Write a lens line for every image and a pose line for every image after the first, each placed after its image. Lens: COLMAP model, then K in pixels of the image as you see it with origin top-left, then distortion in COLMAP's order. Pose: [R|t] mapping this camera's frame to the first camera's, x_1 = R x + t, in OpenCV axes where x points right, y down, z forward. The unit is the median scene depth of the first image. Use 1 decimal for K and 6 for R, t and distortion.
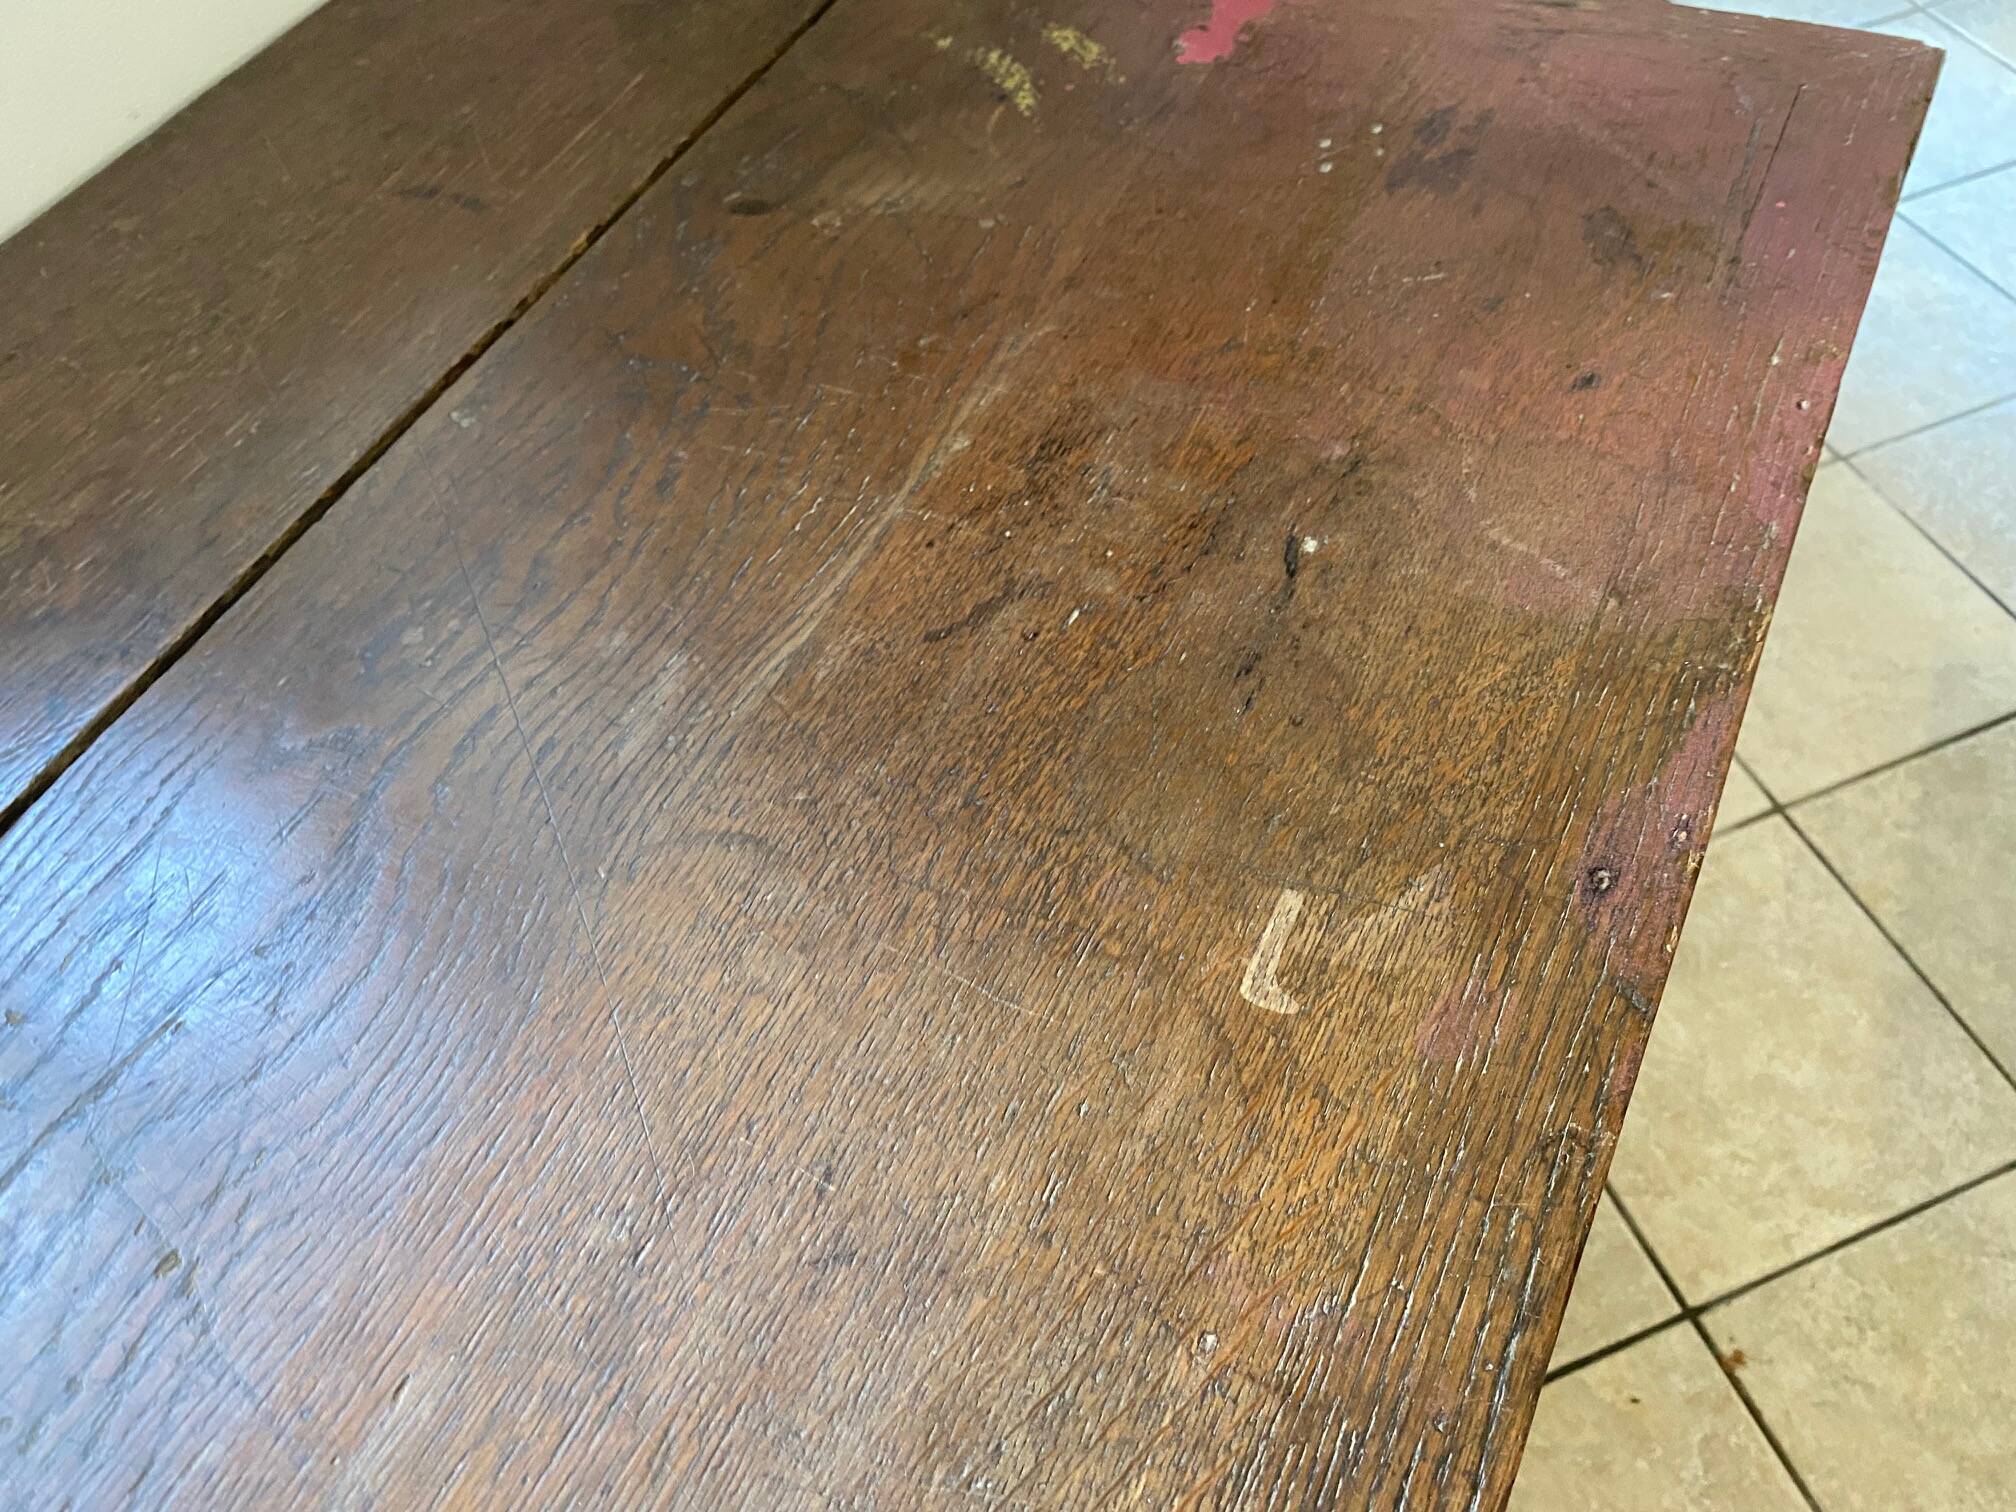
lens RADIAL K [[1540.3, 0, 1004.9], [0, 1540.3, 729.4], [0, 0, 1]] dist [0.016767, -0.014871]
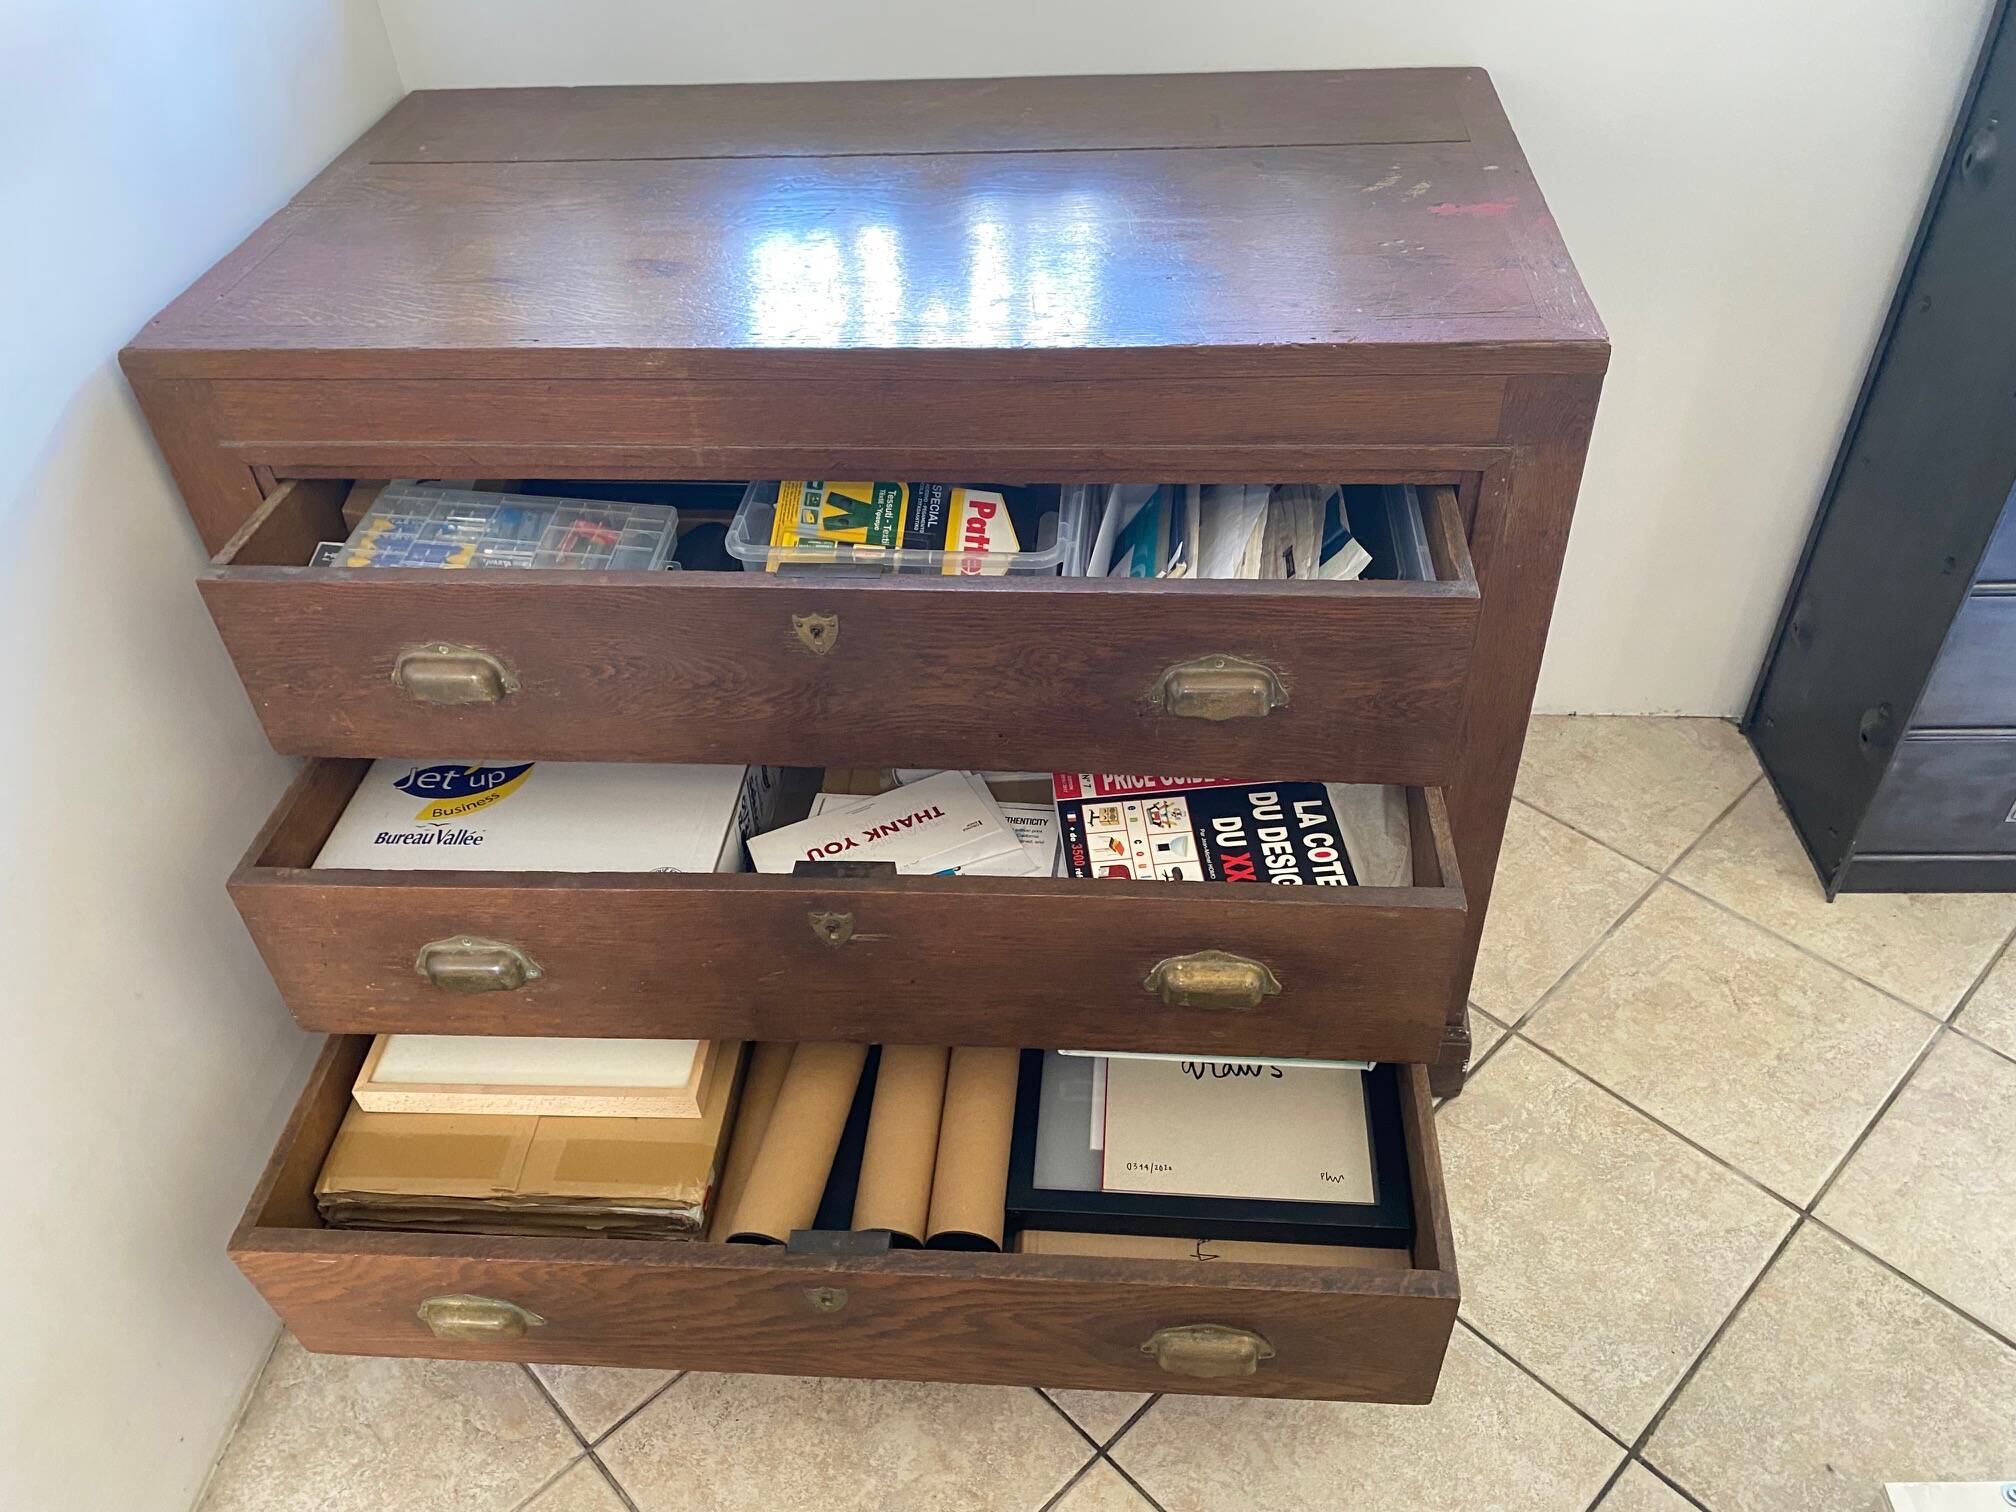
lens RADIAL K [[1540.3, 0, 1011.1], [0, 1540.3, 753.2], [0, 0, 1]] dist [0.016767, -0.014871]
pose [[0.382128, 0.651728, -0.655156, 1.029974], [-0.731068, 0.646855, 0.217067, 0.016655], [0.565260, 0.396016, 0.723639, -0.350287]]
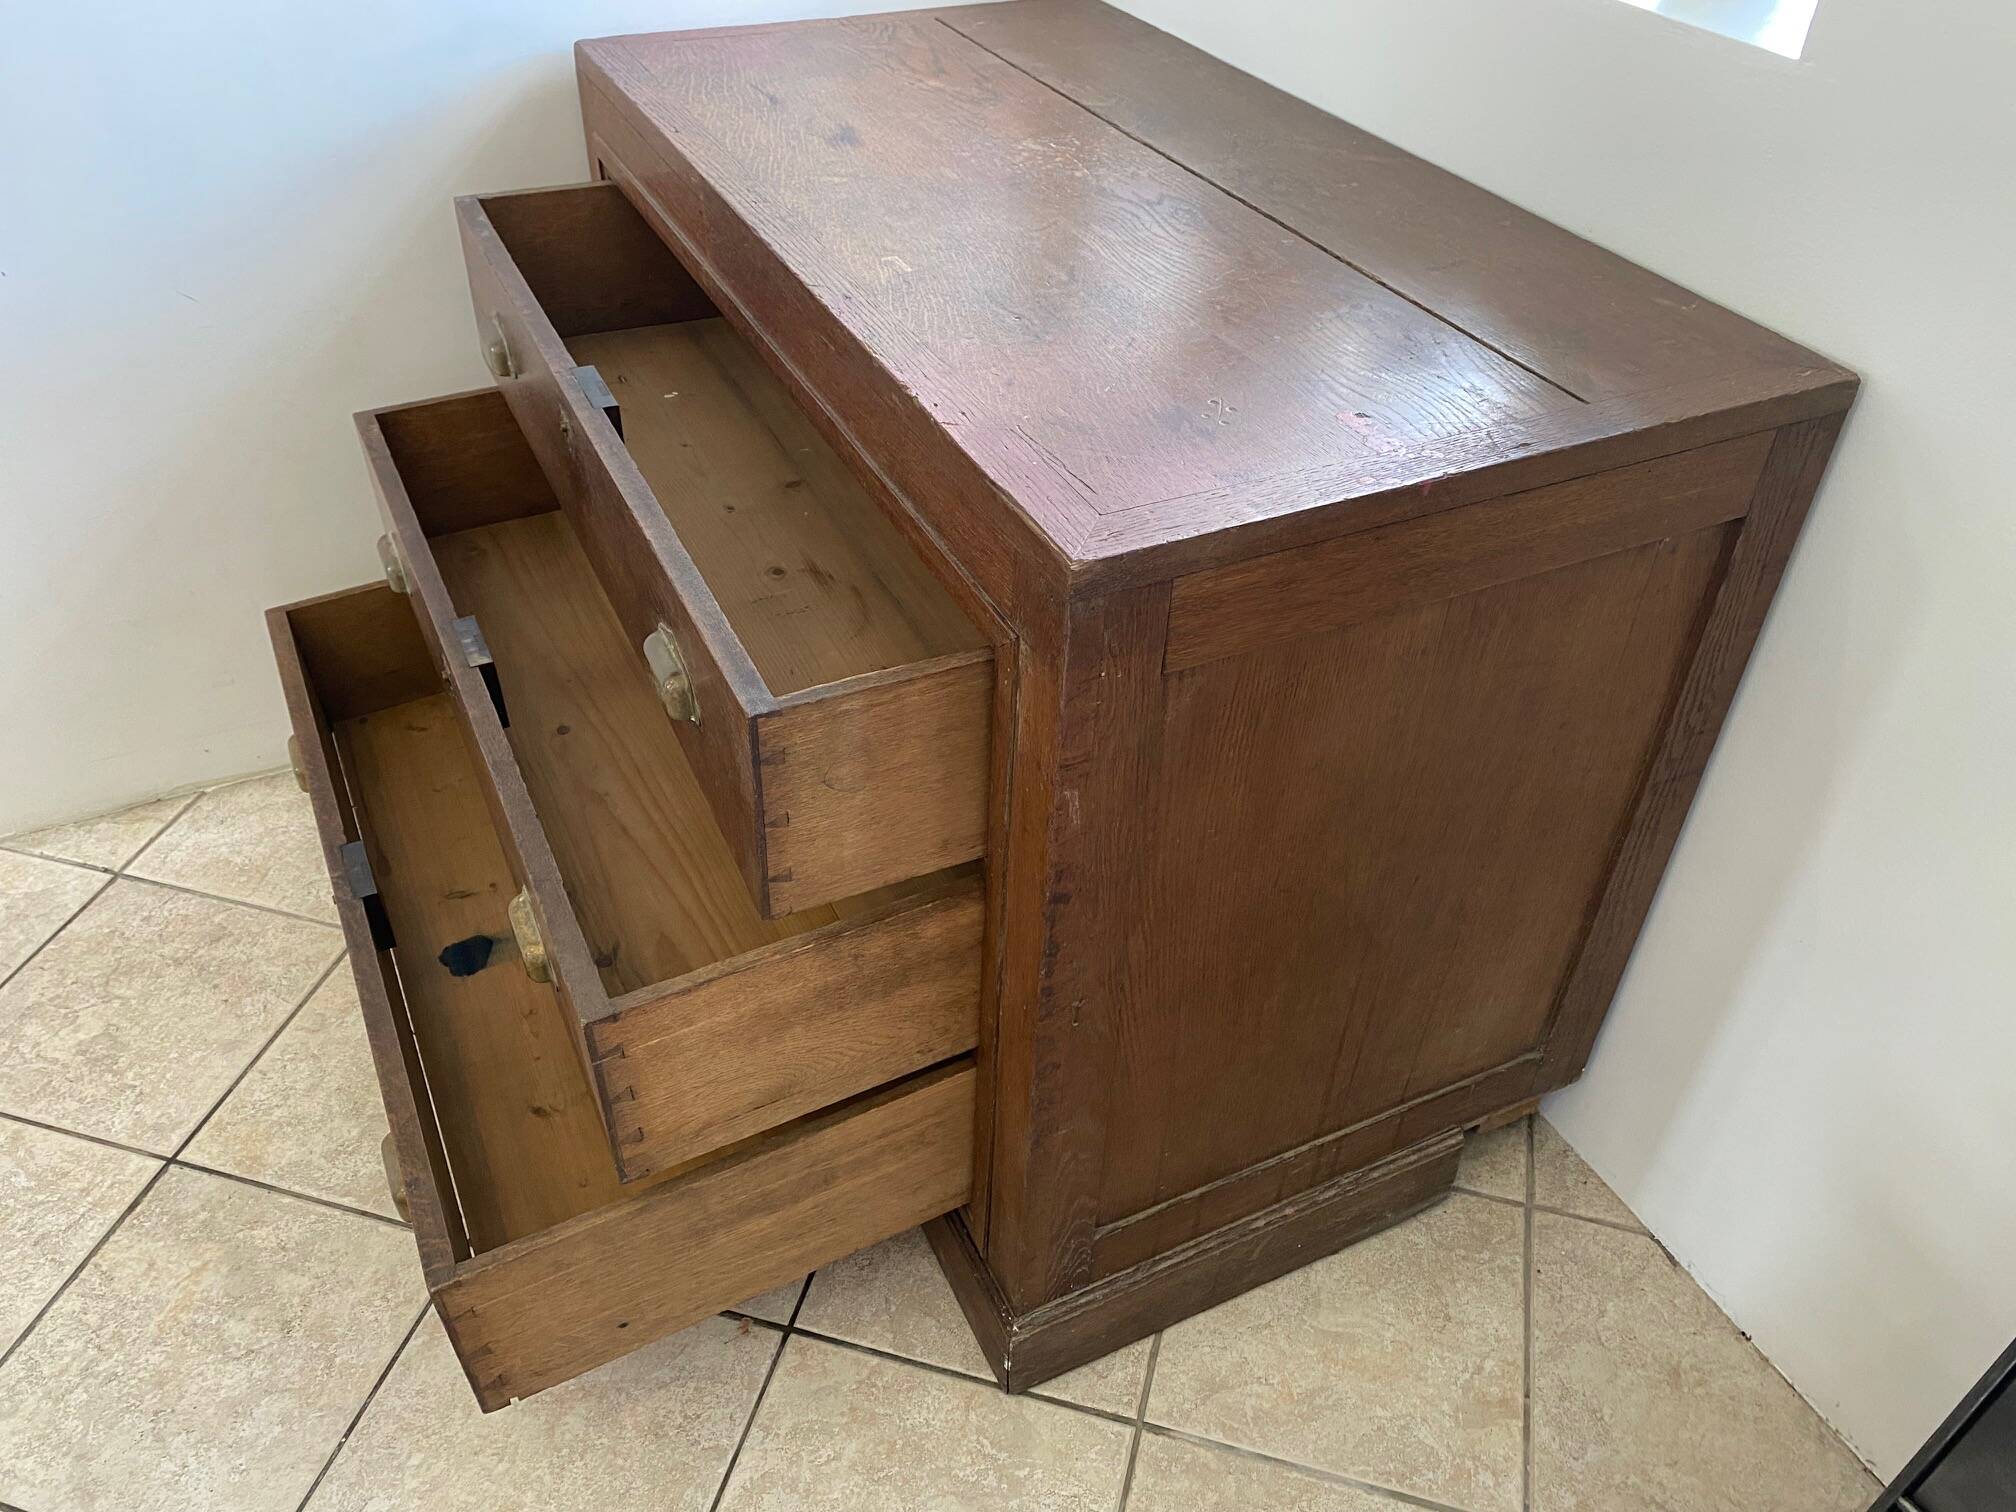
lens RADIAL K [[1540.3, 0, 995.4], [0, 1540.3, 736.9], [0, 0, 1]] dist [0.016767, -0.014871]
pose [[-0.598454, 0.551034, -0.581562, 0.862556], [-0.628690, 0.126939, 0.767226, -0.814043], [0.496590, 0.824772, 0.270462, 0.359265]]
